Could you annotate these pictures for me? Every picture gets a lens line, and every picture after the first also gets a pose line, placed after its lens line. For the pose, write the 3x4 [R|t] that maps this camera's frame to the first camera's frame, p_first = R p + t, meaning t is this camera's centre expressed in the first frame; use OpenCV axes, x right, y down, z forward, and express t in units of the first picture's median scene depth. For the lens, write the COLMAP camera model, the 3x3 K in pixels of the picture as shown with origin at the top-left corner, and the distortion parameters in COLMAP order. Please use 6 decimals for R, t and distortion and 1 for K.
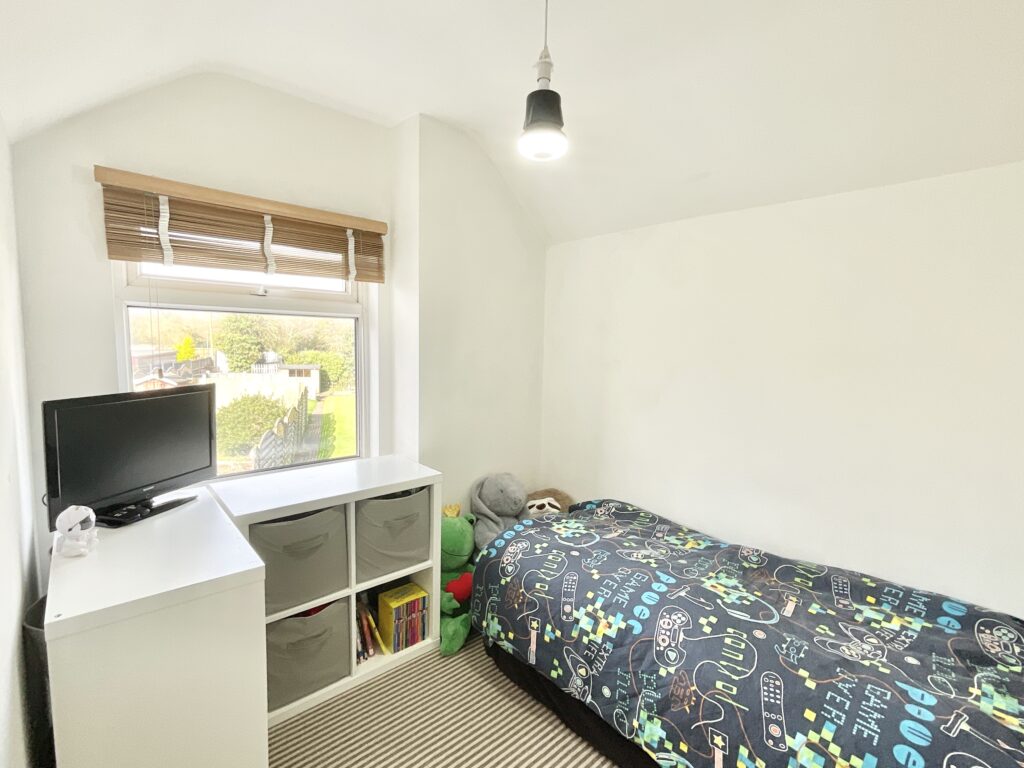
lens RADIAL K [[499.0, 0, 514.1], [0, 499.0, 387.8], [0, 0, 1]] dist [-0.003966, 0.007499]
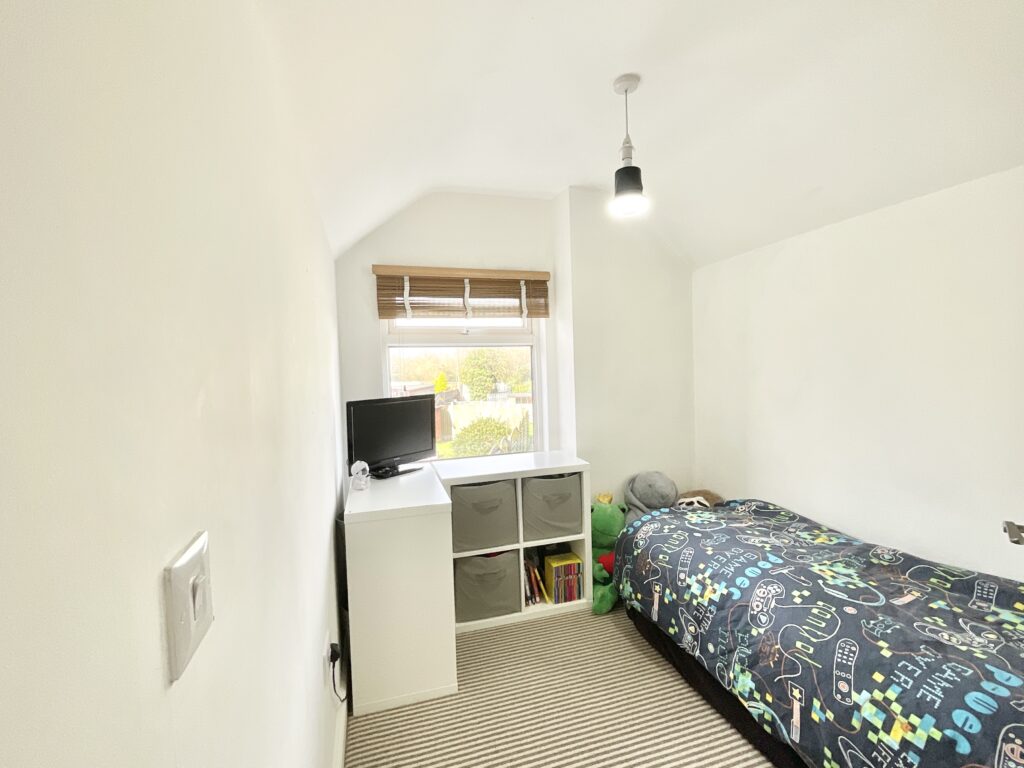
lens RADIAL K [[476.5, 0, 511.3], [0, 476.5, 388.2], [0, 0, 1]] dist [0.021504, 0.000184]
pose [[0.905142, -0.029251, -0.424102, 0.244804], [0.006352, 0.998449, -0.055307, 0.061367], [0.425062, 0.047366, 0.903924, -0.227817]]
